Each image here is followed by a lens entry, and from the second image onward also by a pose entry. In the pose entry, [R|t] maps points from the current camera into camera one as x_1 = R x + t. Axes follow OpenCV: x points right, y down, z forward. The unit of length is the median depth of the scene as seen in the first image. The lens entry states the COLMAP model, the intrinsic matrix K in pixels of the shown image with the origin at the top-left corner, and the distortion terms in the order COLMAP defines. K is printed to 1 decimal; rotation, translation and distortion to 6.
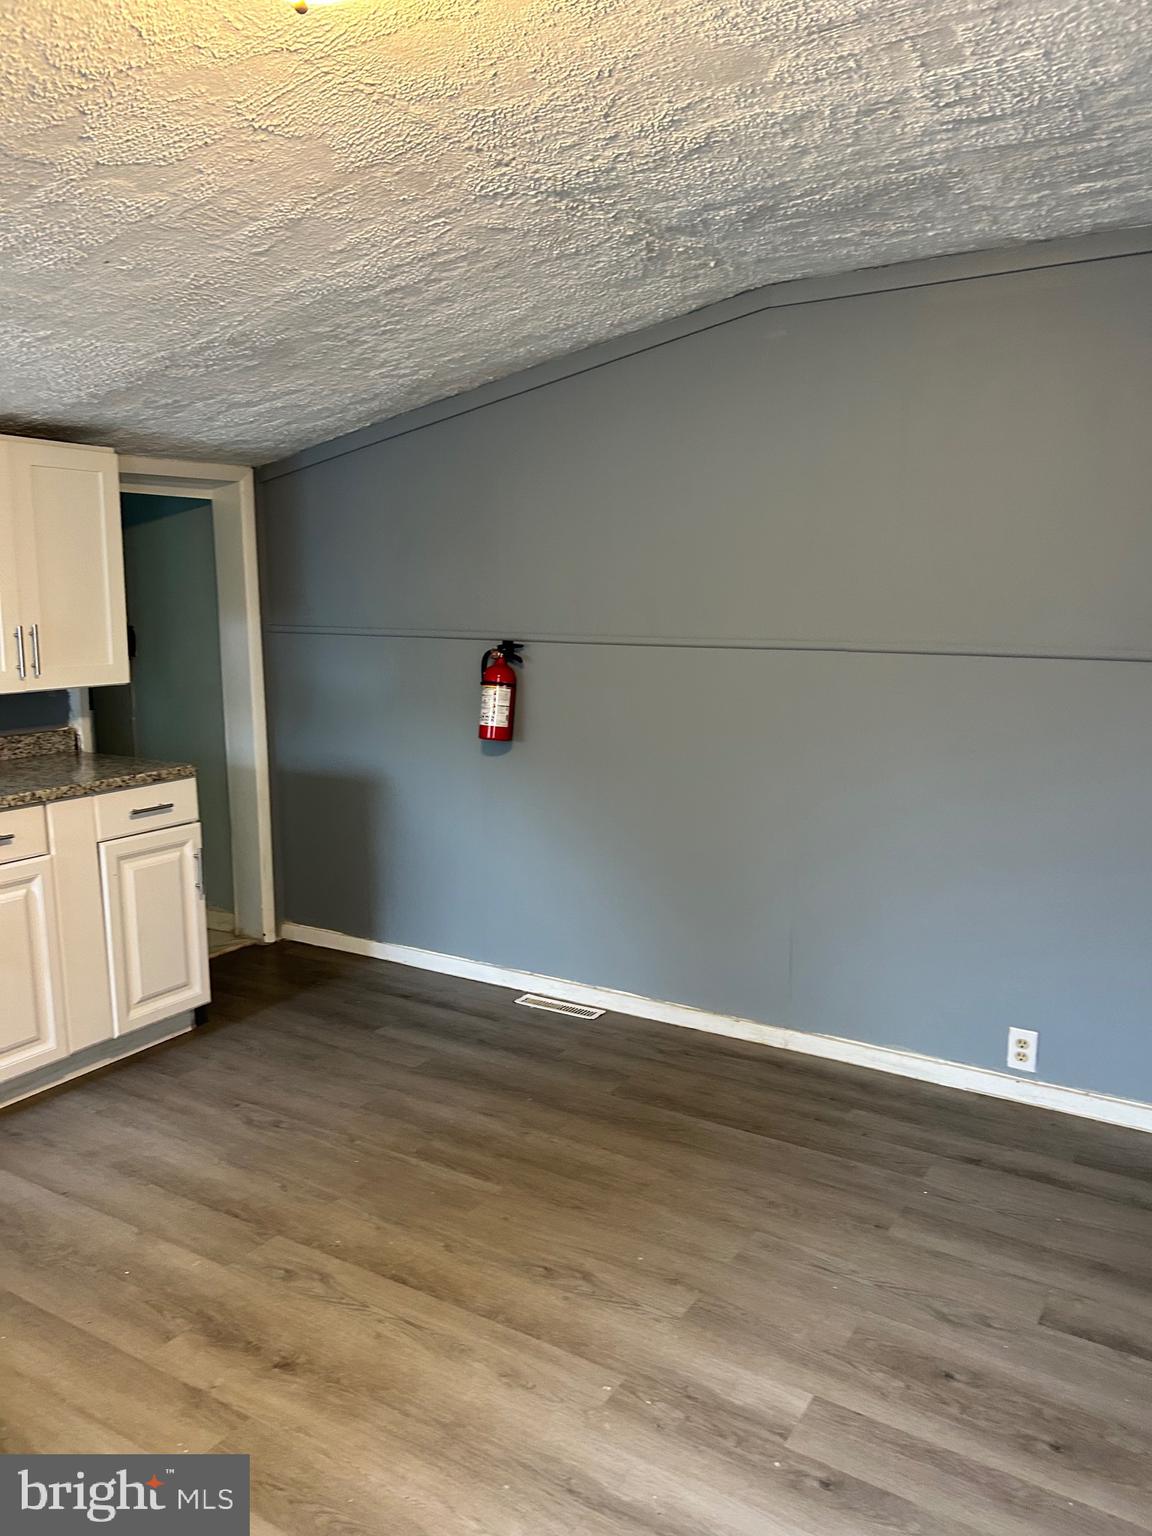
lens RADIAL K [[1168.2, 0, 568.7], [0, 1168.2, 764.1], [0, 0, 1]] dist [0.050420, -0.044802]
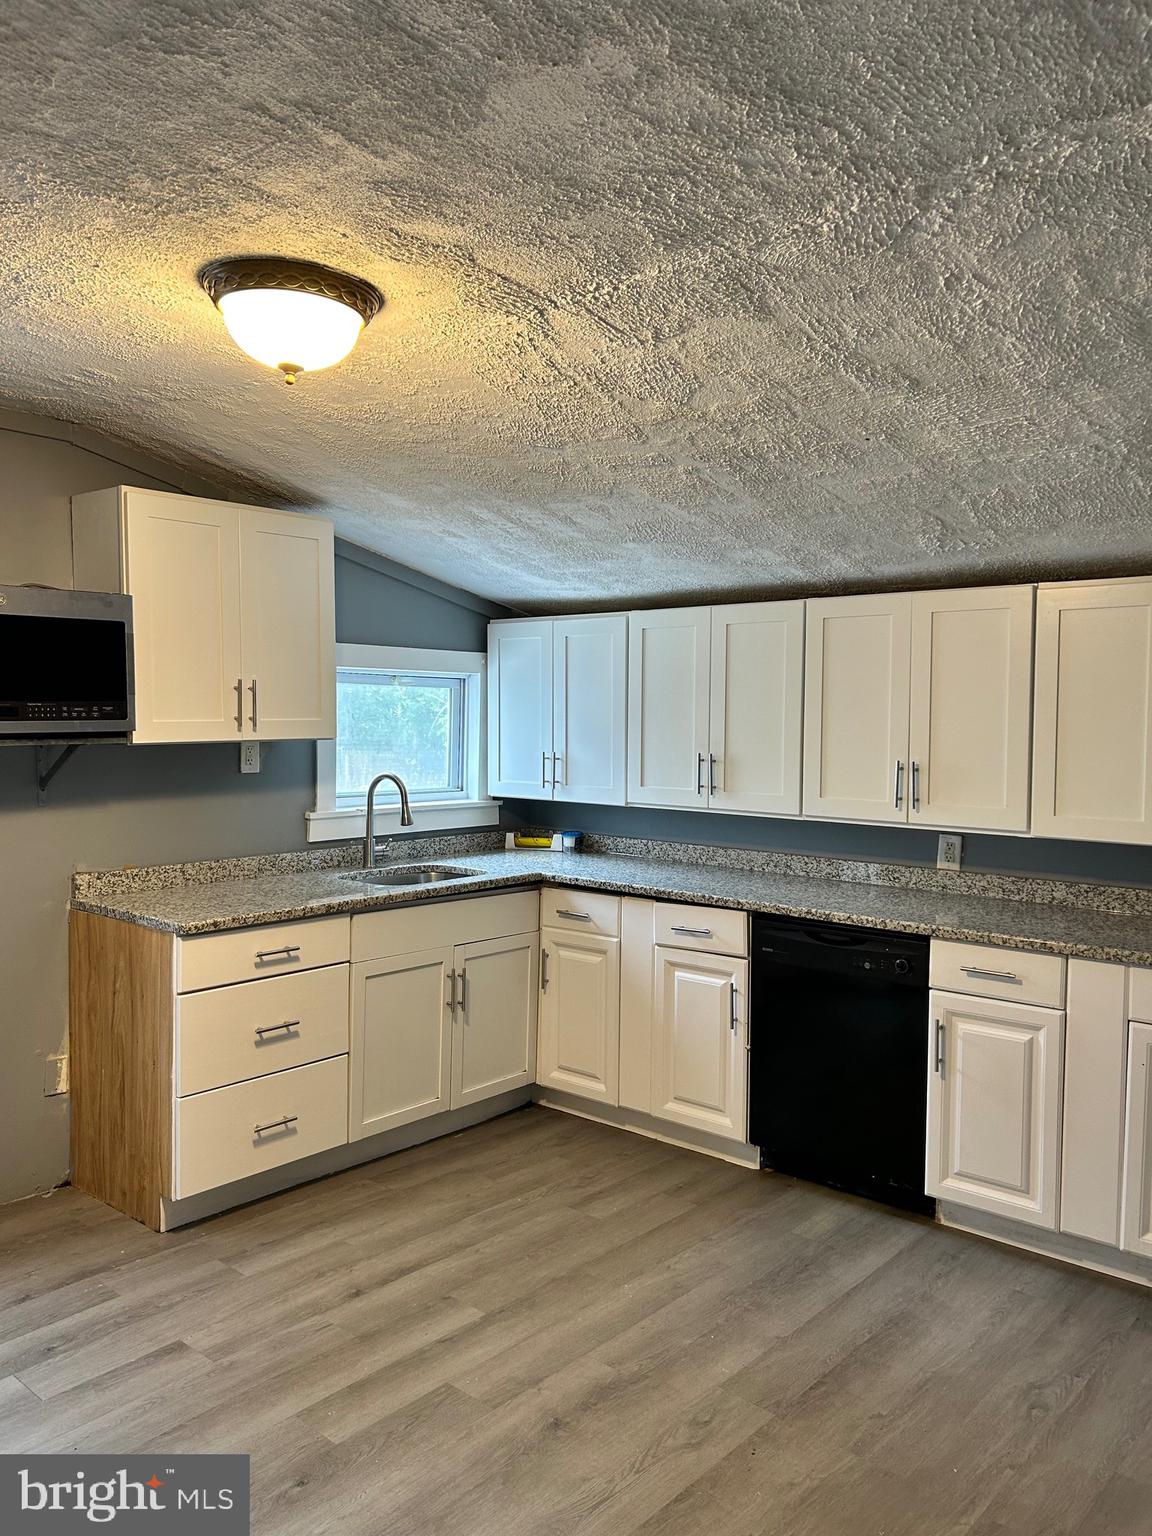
lens RADIAL K [[1168.2, 0, 568.7], [0, 1168.2, 764.1], [0, 0, 1]] dist [0.050420, -0.044802]
pose [[-0.163764, 0.042904, -0.985566, 0.631307], [-0.154260, 0.985650, 0.068540, -0.140486], [0.974364, 0.163258, -0.154795, 0.820985]]
